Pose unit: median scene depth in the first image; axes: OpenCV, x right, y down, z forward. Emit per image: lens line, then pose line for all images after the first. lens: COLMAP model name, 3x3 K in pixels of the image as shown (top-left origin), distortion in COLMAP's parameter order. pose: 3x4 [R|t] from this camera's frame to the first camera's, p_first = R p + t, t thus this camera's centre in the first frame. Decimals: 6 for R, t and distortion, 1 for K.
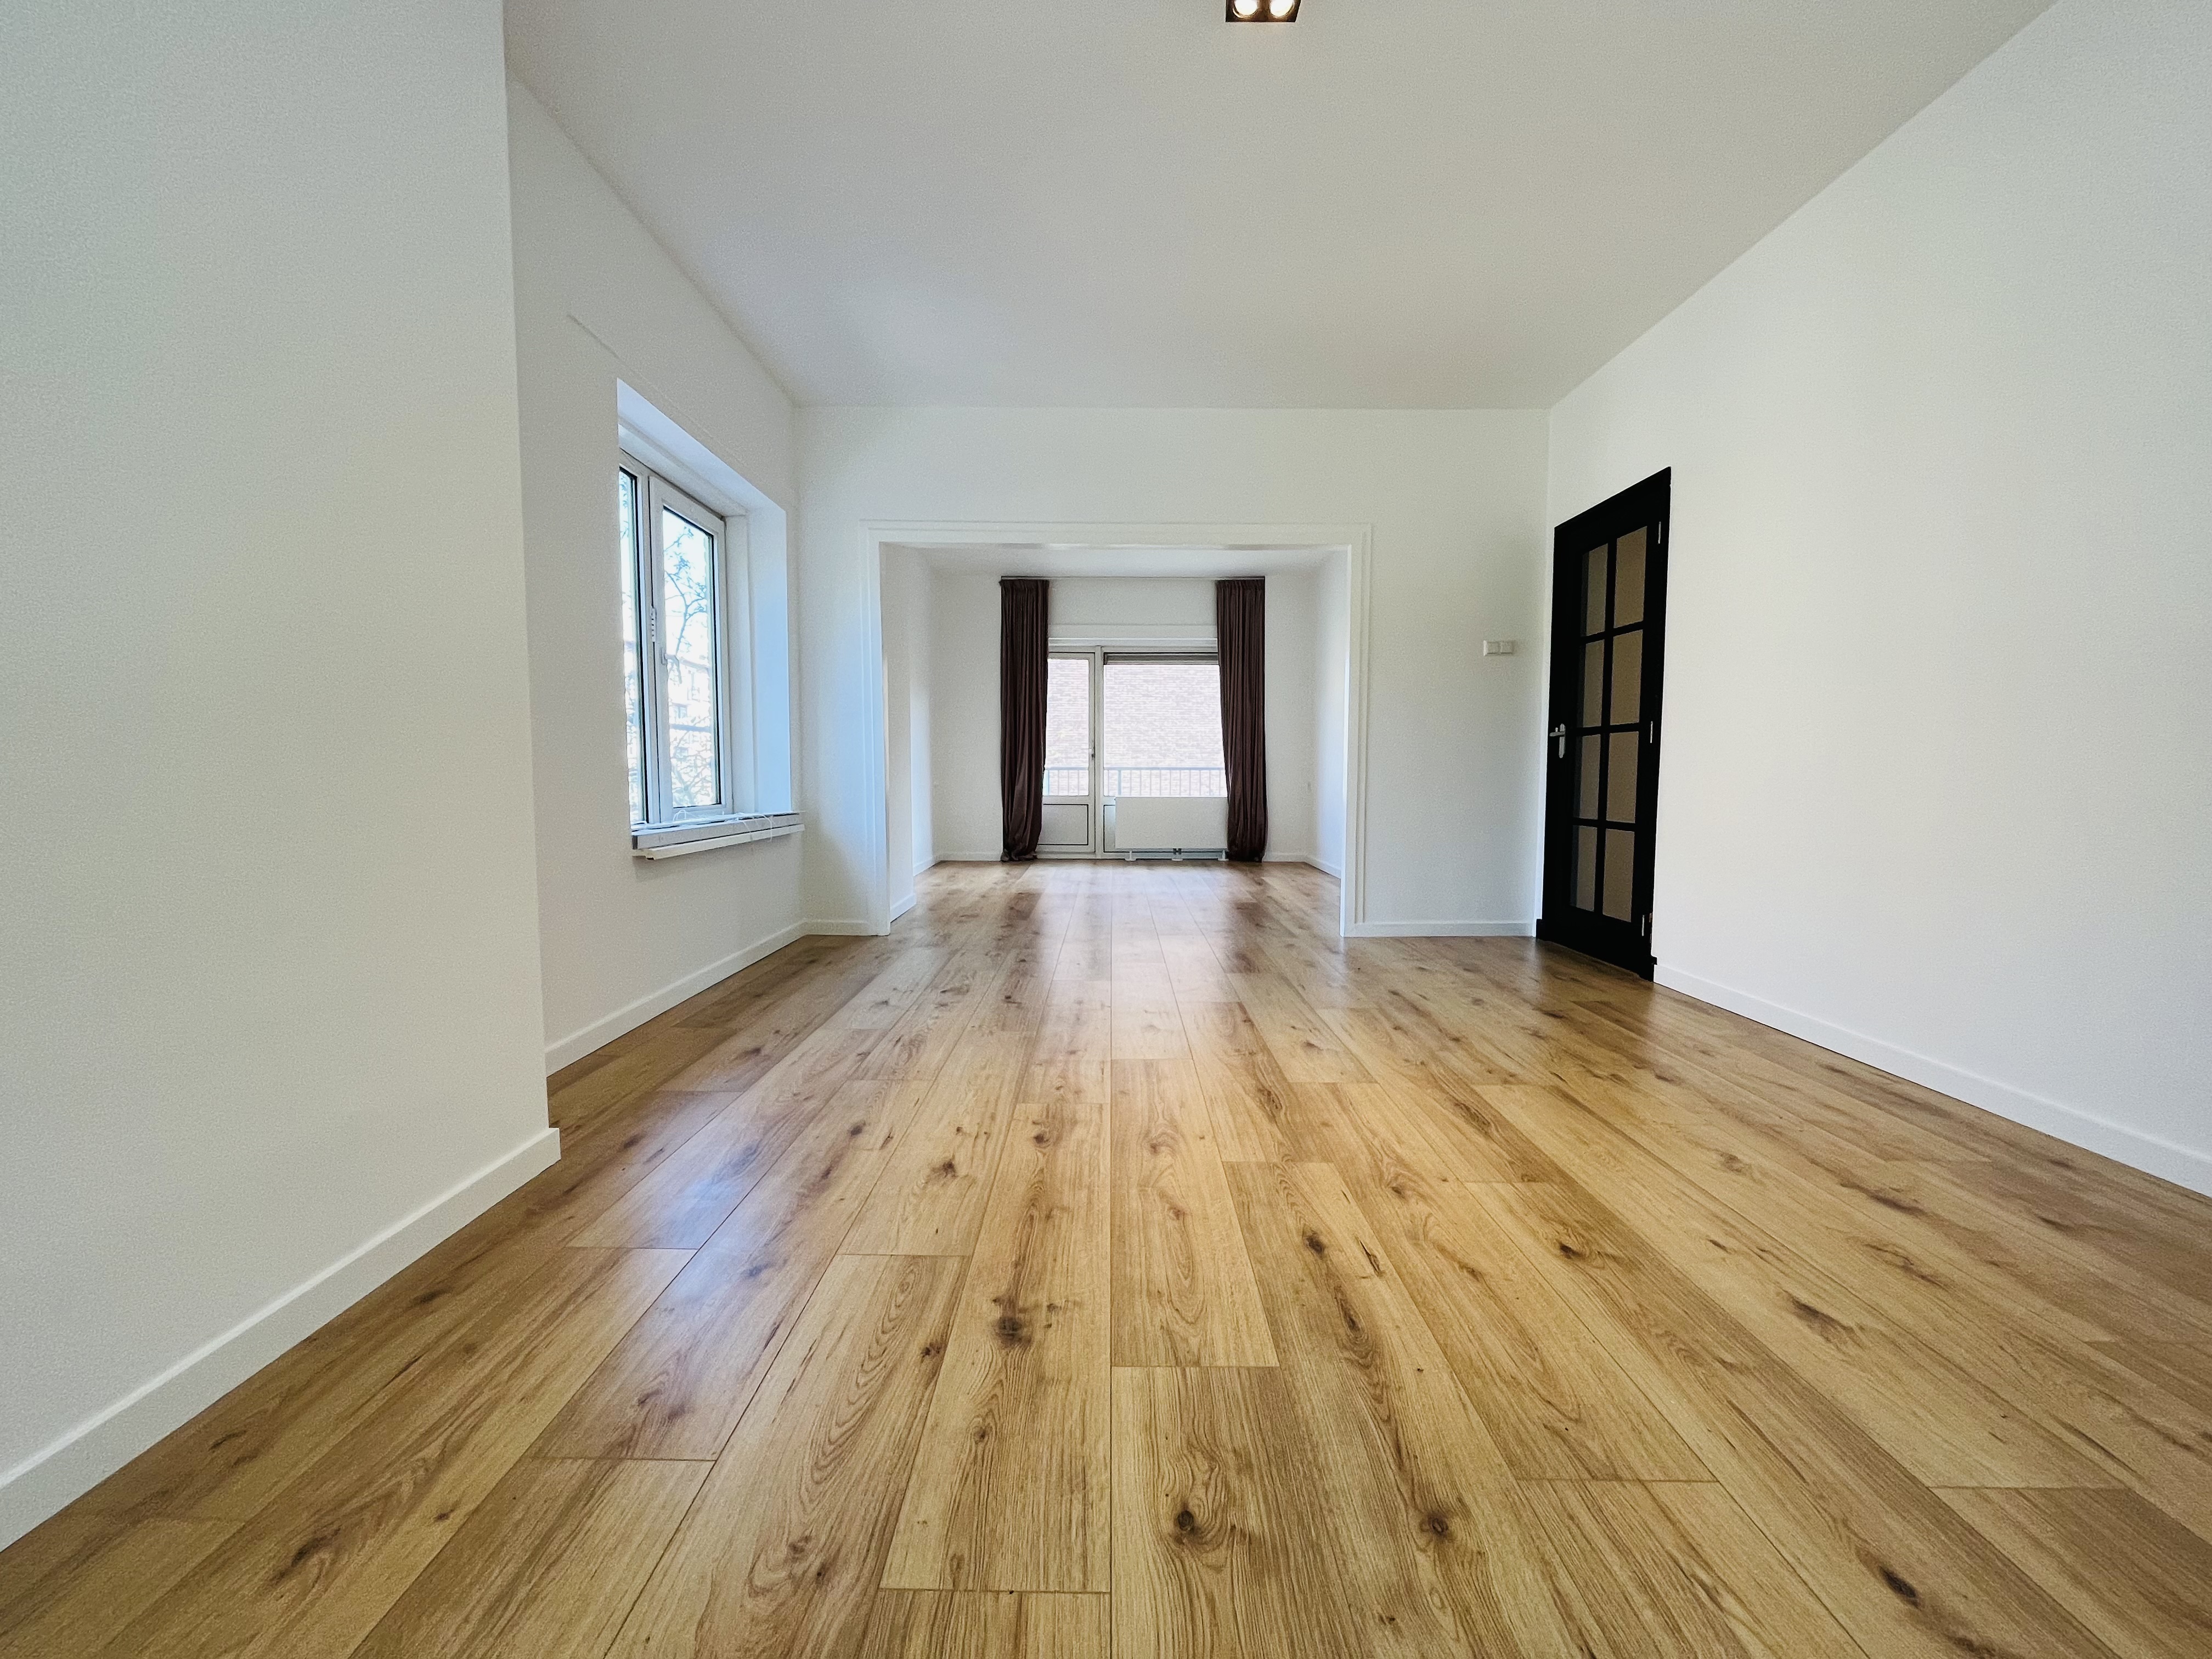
lens RADIAL K [[893.0, 0, 1105.6], [0, 893.0, 829.1], [0, 0, 1]] dist [0.001910, -0.000320]
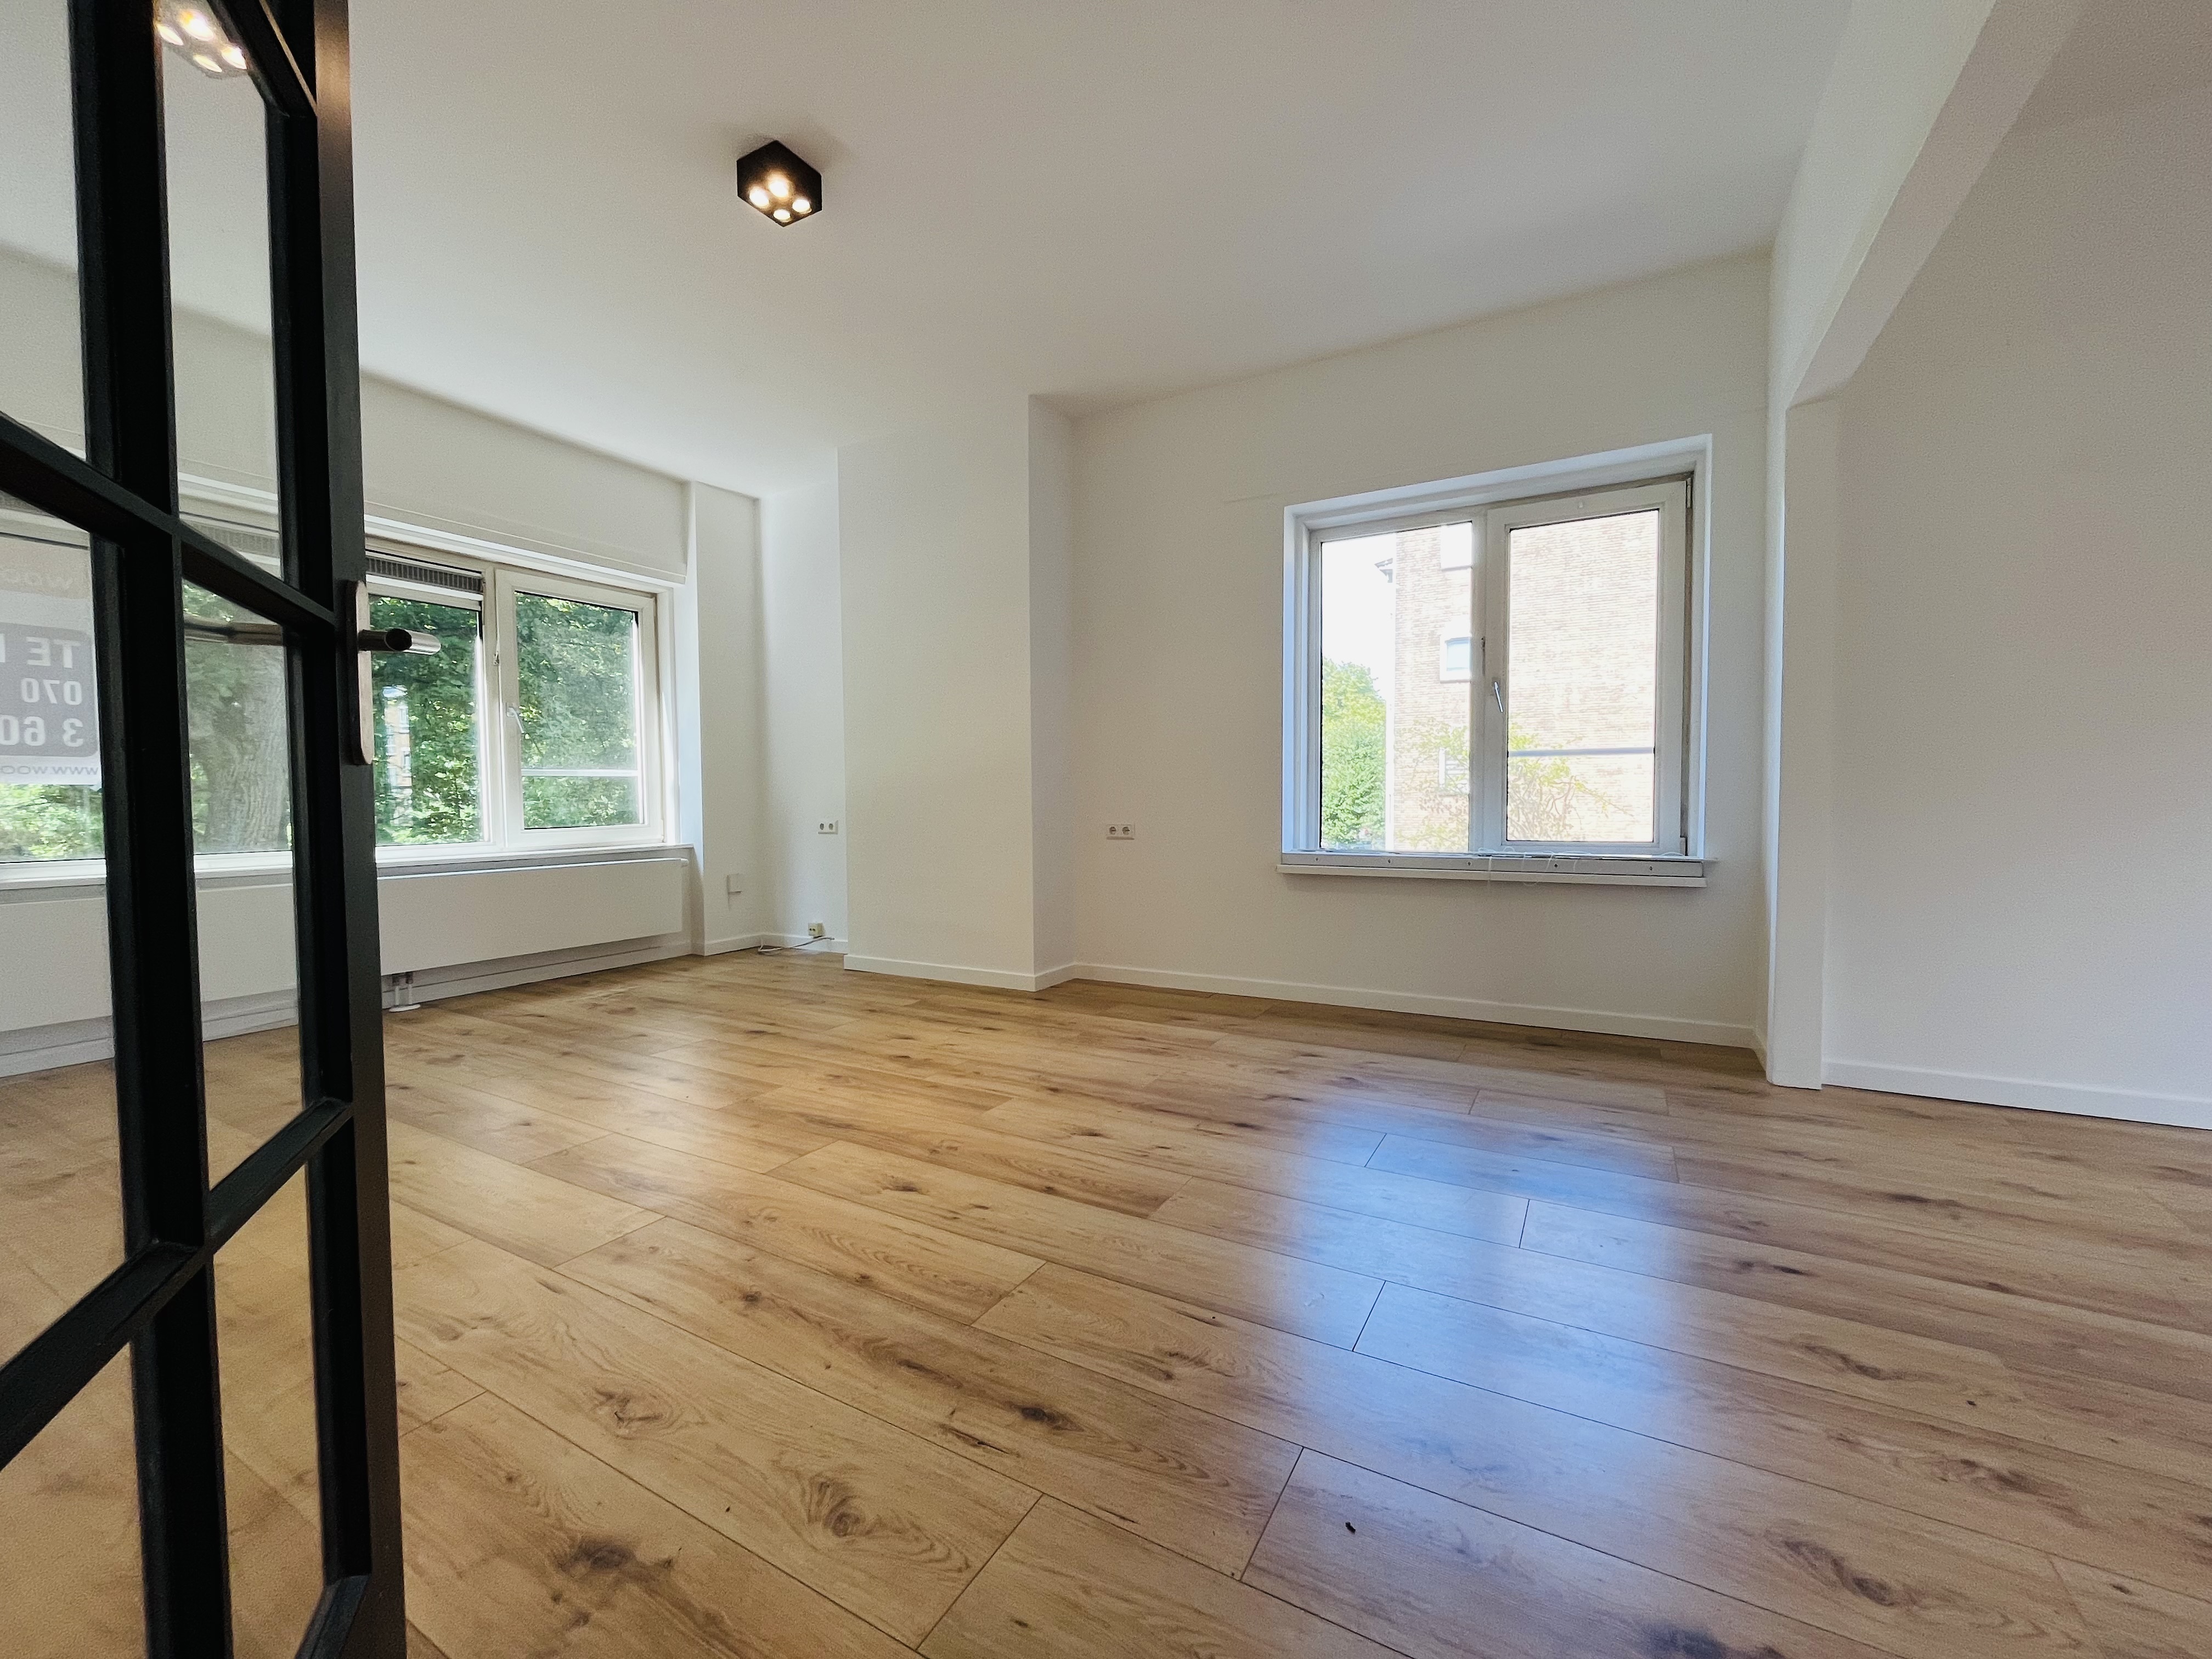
lens RADIAL K [[893.0, 0, 1115.1], [0, 893.0, 832.7], [0, 0, 1]] dist [0.001910, -0.000320]
pose [[-0.475939, 0.037689, -0.878670, 0.858727], [-0.046216, 0.996629, 0.067782, -0.117319], [0.878263, 0.072869, -0.472593, 1.621035]]
